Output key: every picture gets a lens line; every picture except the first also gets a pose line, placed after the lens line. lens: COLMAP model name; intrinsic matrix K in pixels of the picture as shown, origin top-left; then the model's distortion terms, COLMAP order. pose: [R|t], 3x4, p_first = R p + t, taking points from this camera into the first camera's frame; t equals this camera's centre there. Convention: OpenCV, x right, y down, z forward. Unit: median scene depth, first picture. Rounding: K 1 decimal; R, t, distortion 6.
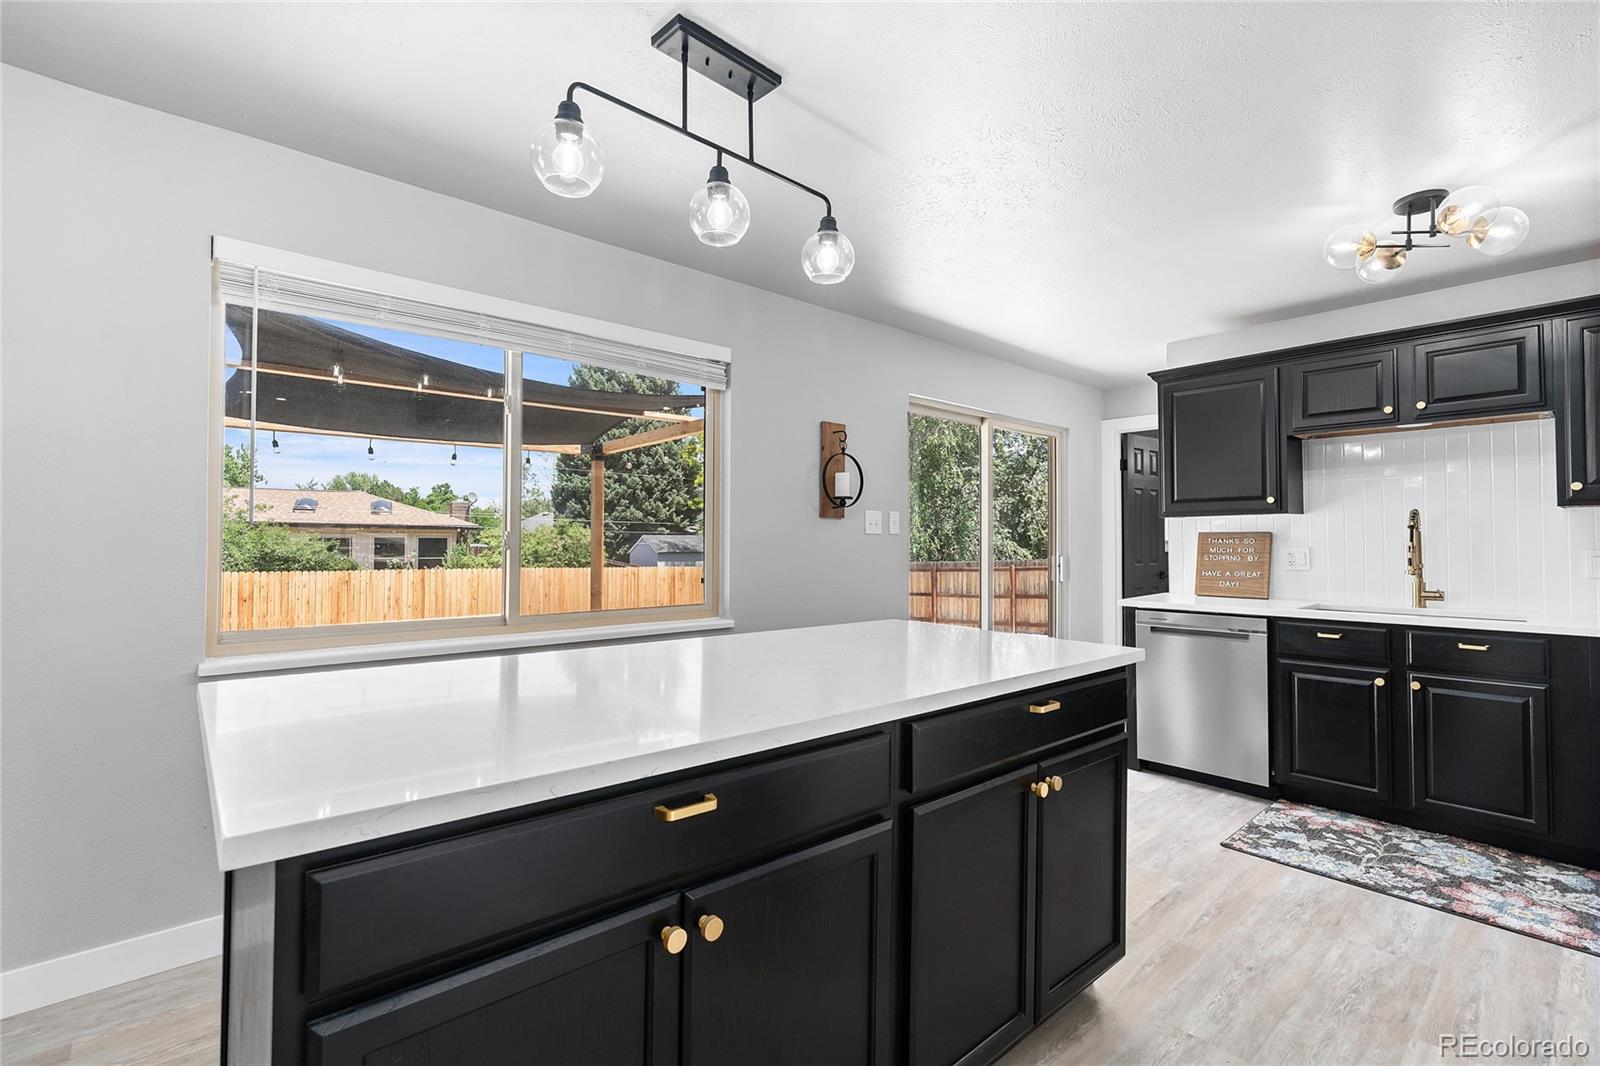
lens RADIAL K [[719.9, 0, 801.3], [0, 719.9, 529.1], [0, 0, 1]] dist [-0.011017, 0.002240]
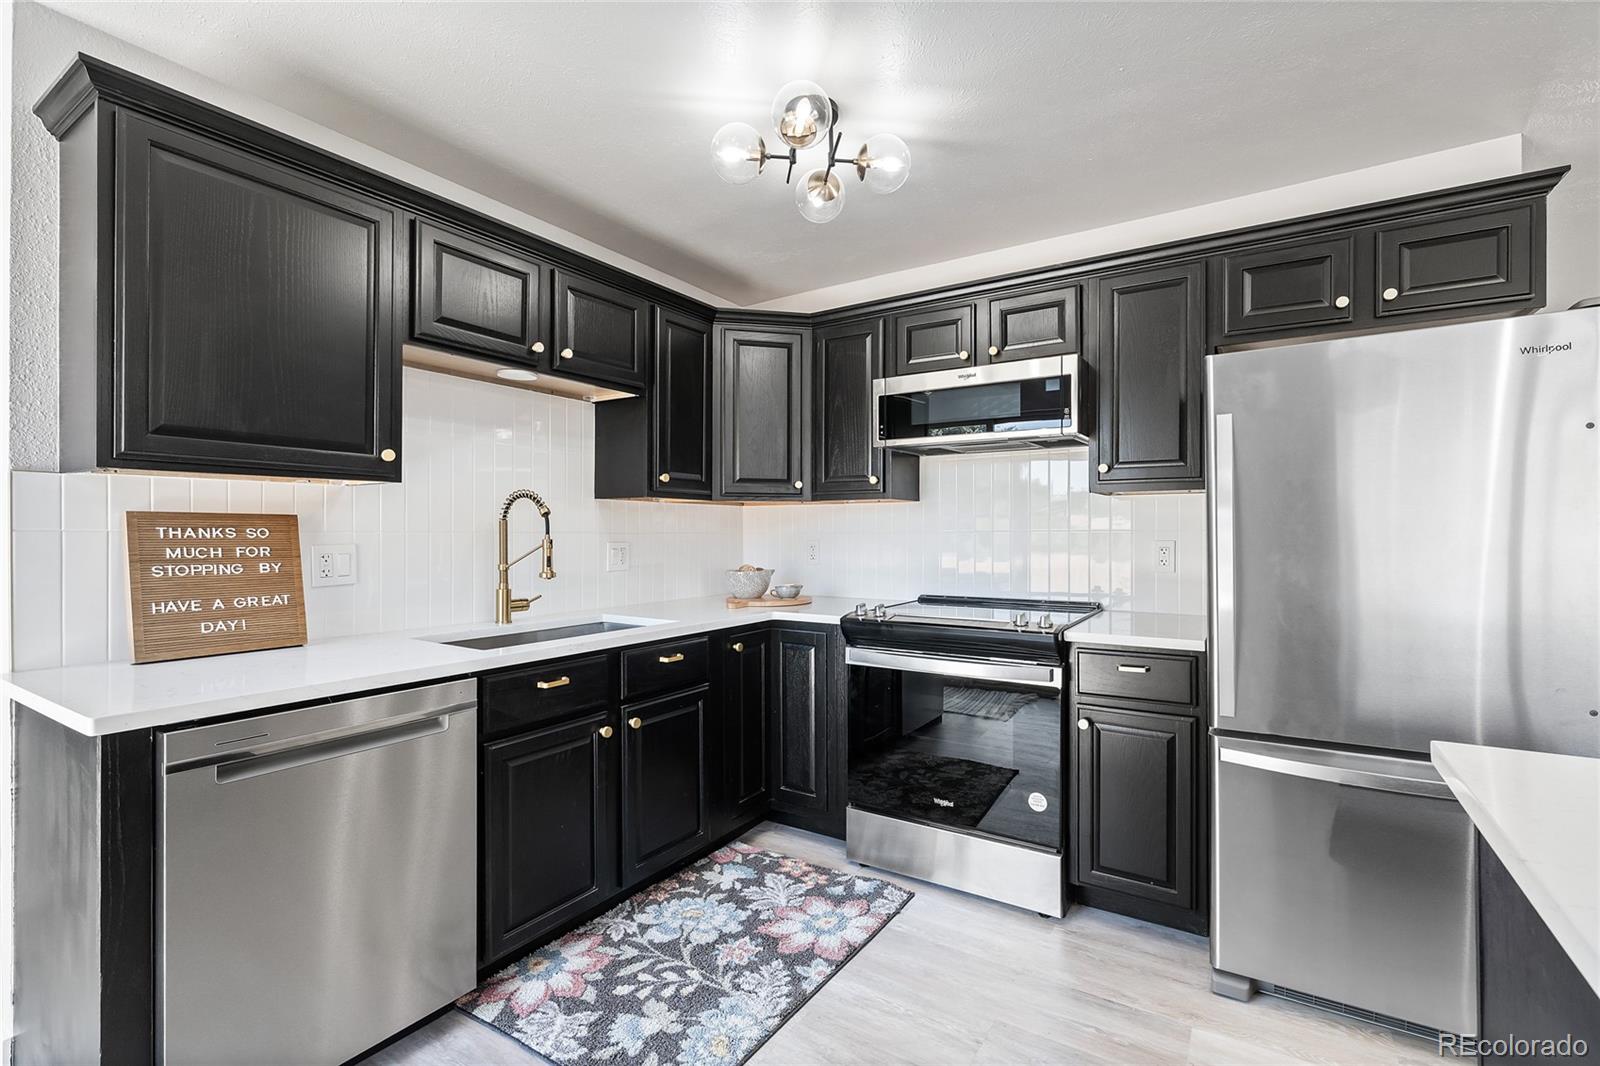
lens RADIAL K [[719.9, 0, 808.6], [0, 719.9, 549.5], [0, 0, 1]] dist [-0.011017, 0.002240]
pose [[-0.268823, -0.019606, 0.962990, 0.083947], [-0.014622, 0.999761, 0.016273, 0.020260], [-0.963079, -0.009706, -0.269045, 1.044315]]
